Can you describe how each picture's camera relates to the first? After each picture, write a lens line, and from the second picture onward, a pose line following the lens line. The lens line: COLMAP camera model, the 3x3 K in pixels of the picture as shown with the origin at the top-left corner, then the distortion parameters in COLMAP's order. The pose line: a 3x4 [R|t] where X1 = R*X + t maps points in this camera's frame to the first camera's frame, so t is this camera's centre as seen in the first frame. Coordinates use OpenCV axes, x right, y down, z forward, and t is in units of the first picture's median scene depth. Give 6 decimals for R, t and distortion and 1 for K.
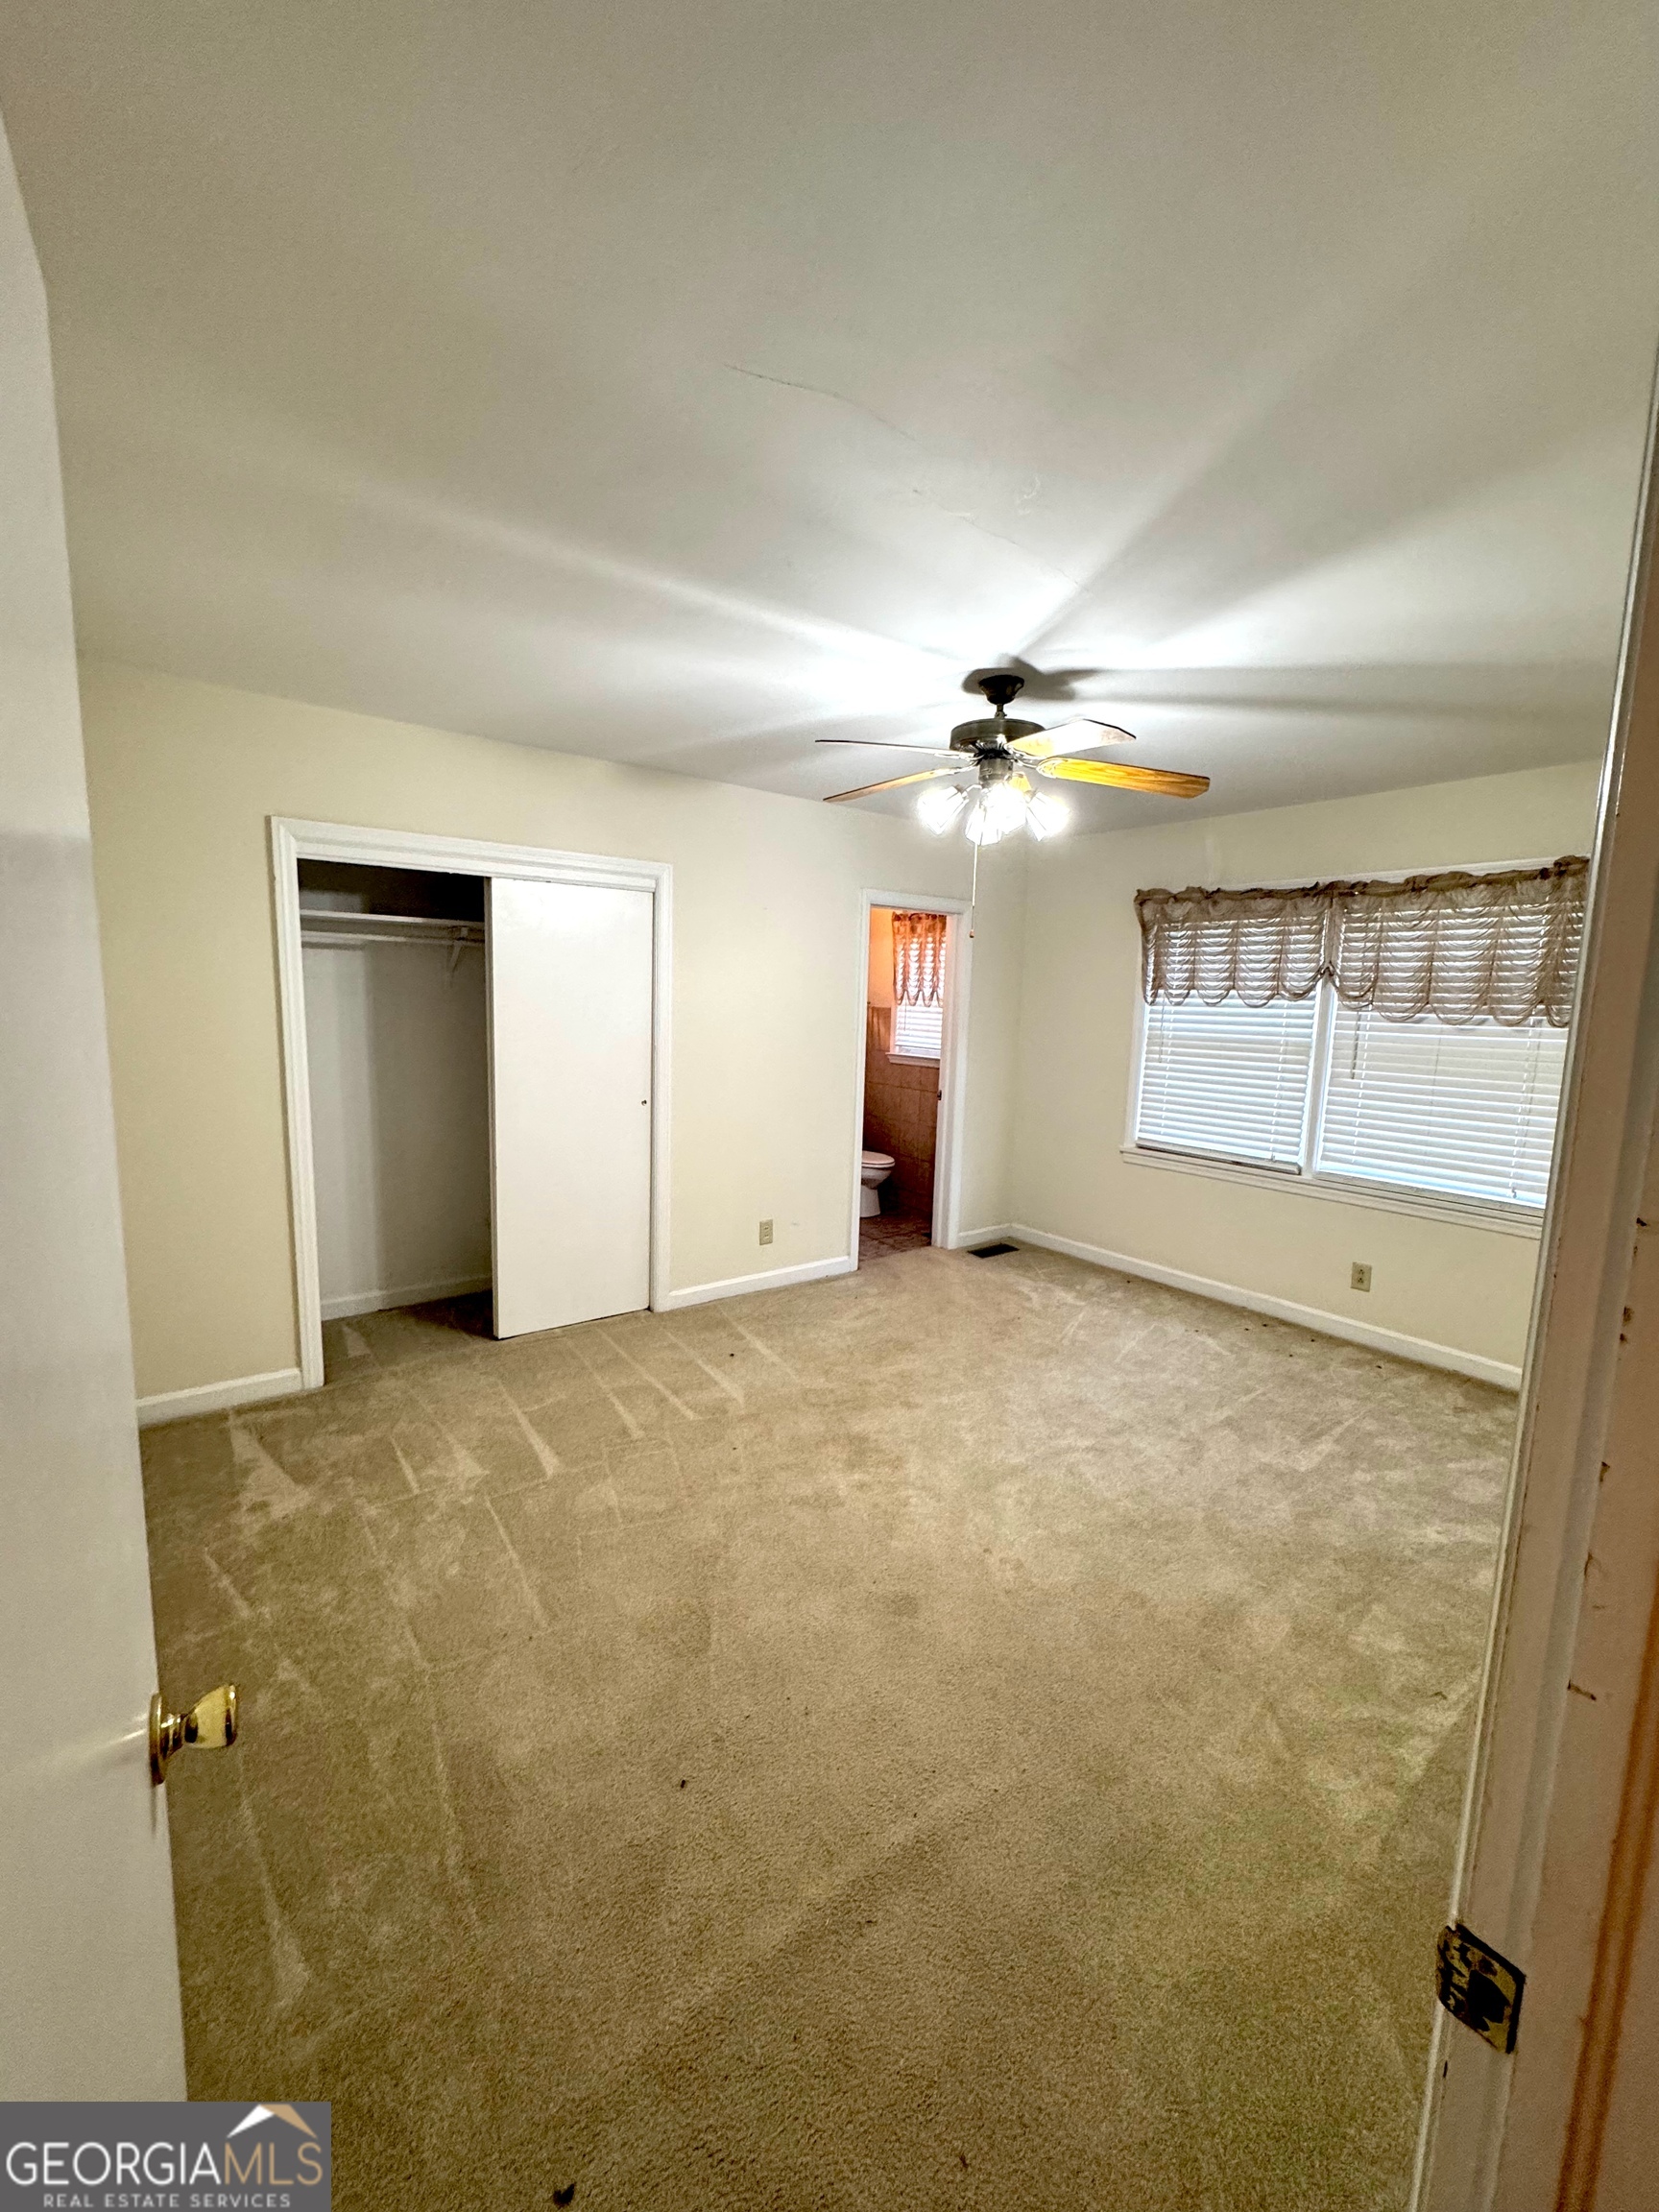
lens RADIAL K [[883.4, 0, 826.4], [0, 883.4, 1105.3], [0, 0, 1]] dist [0.001673, 0.000122]
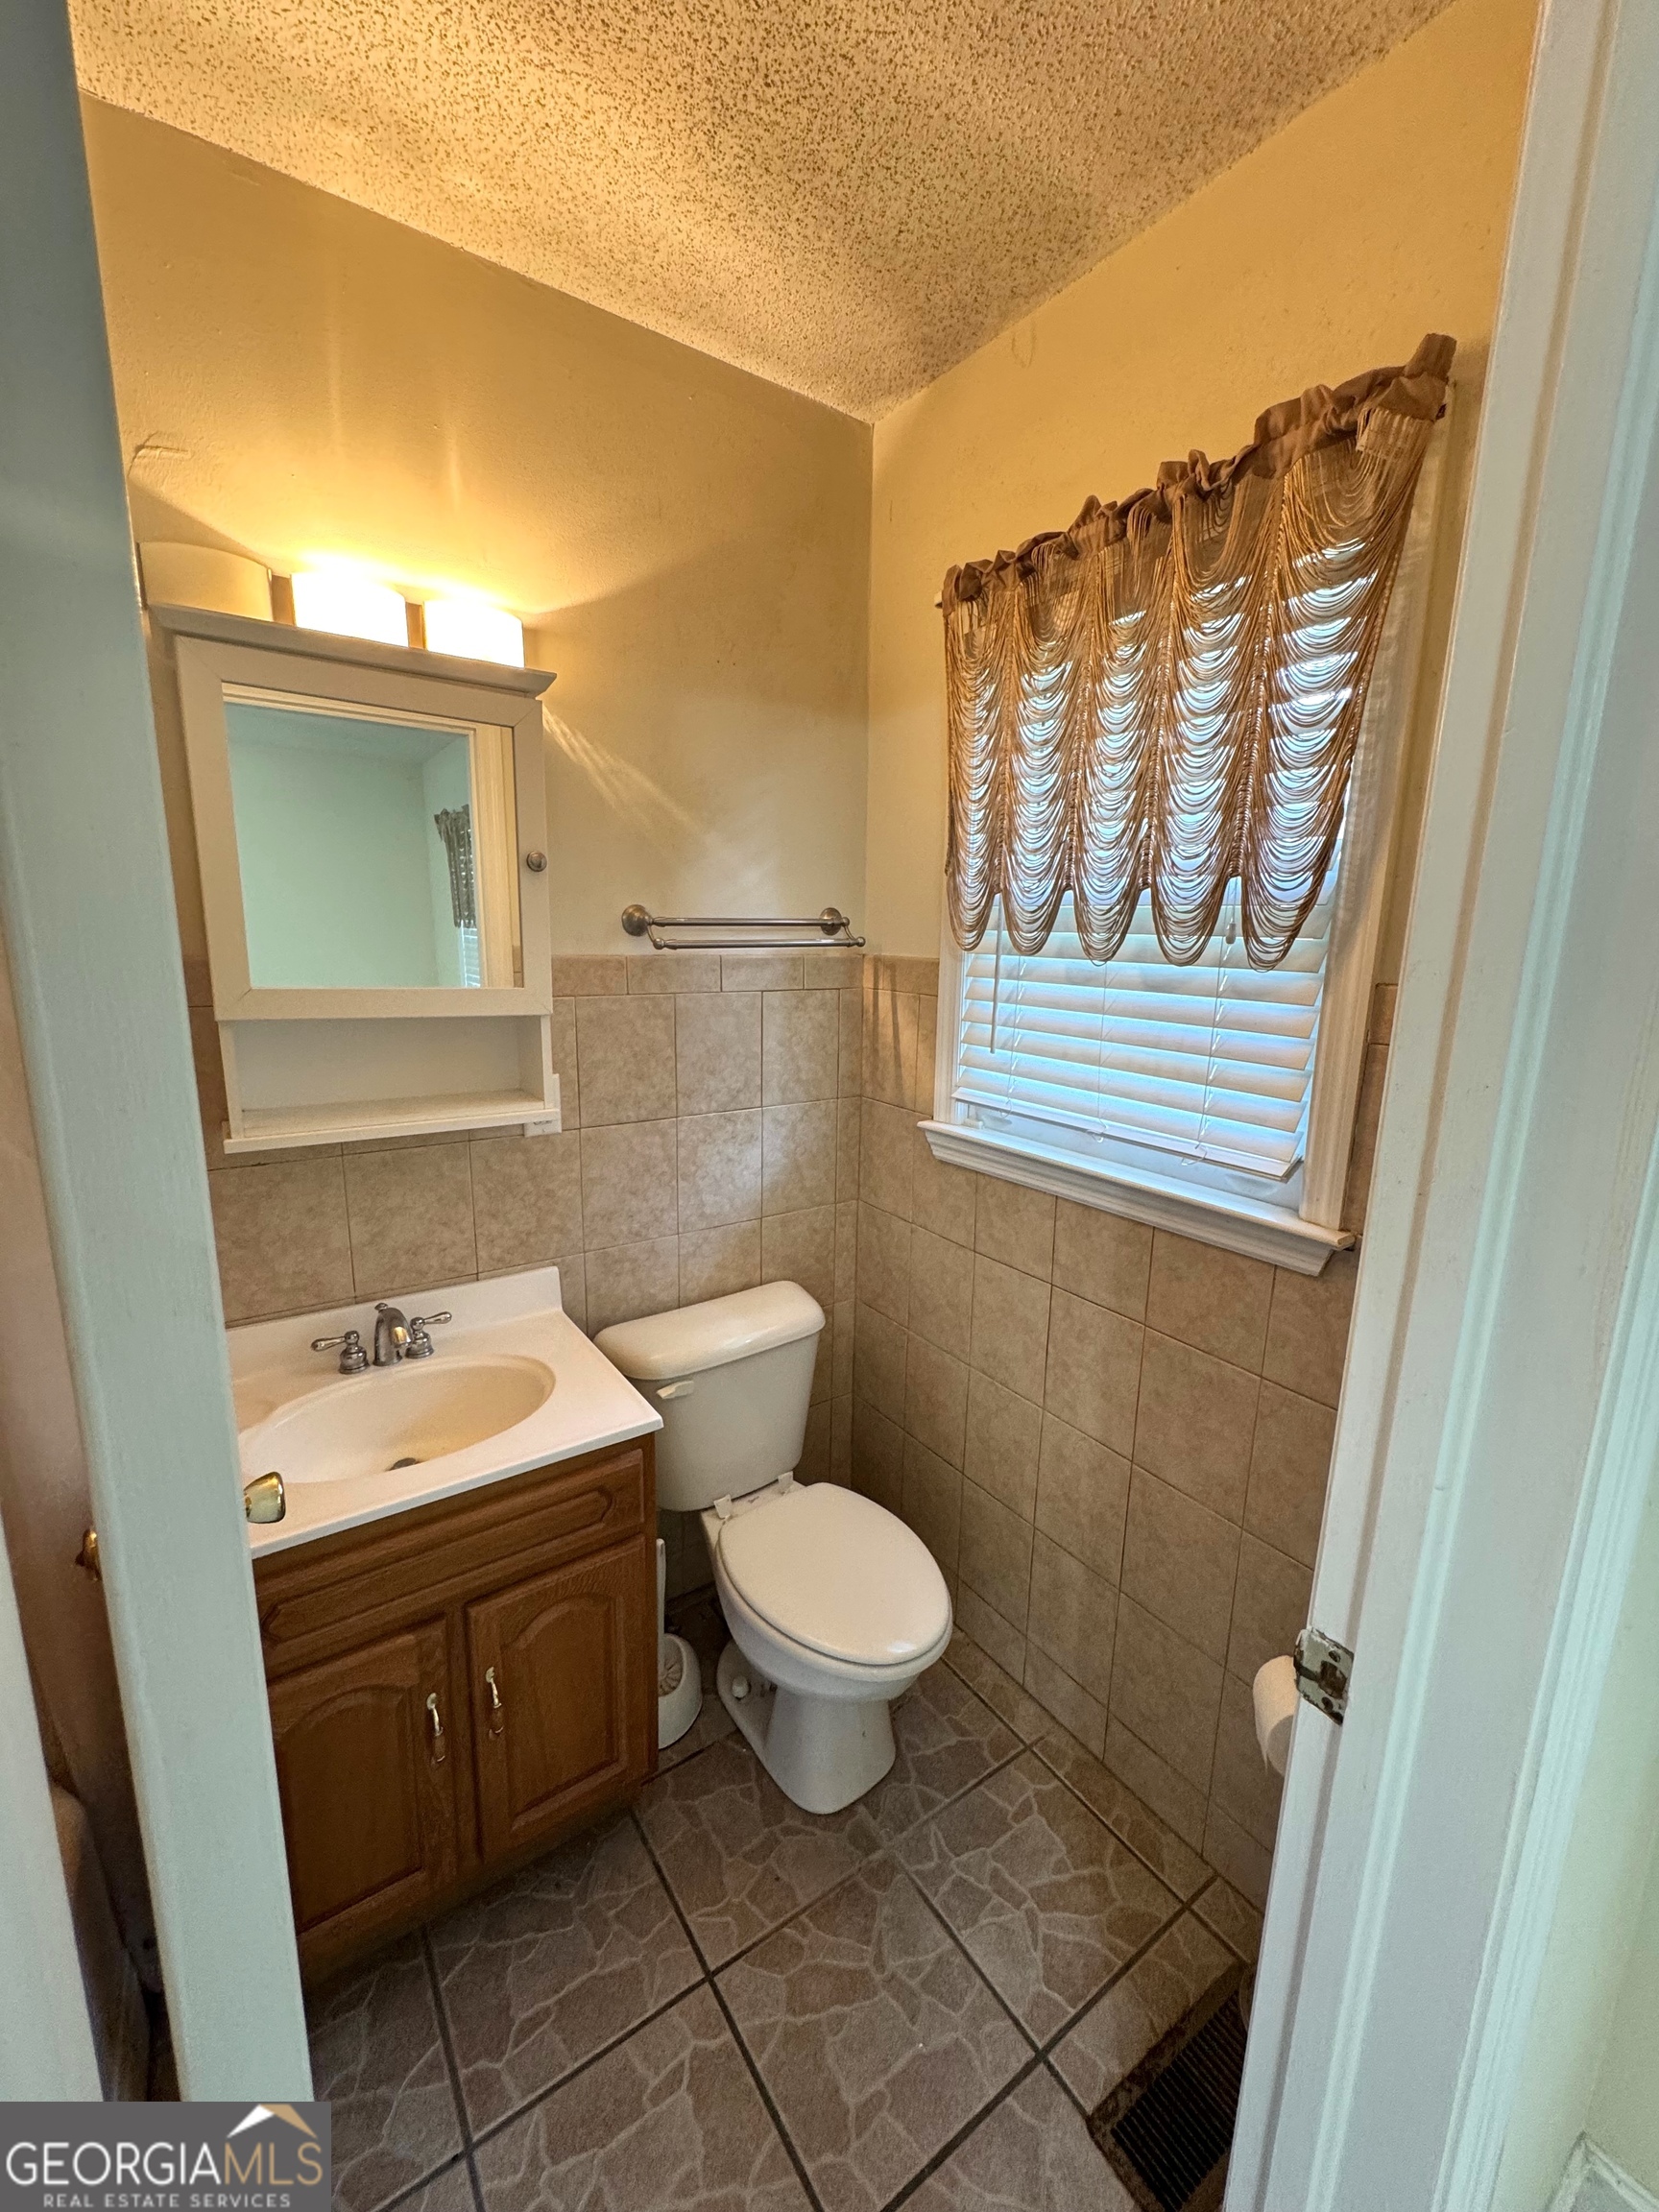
lens RADIAL K [[883.4, 0, 831.5], [0, 883.4, 1106.2], [0, 0, 1]] dist [0.001673, 0.000122]
pose [[0.998885, 0.000429, -0.047201, 0.054583], [0.002530, 0.998035, 0.062602, -0.085329], [0.047135, -0.062652, 0.996922, 0.746841]]
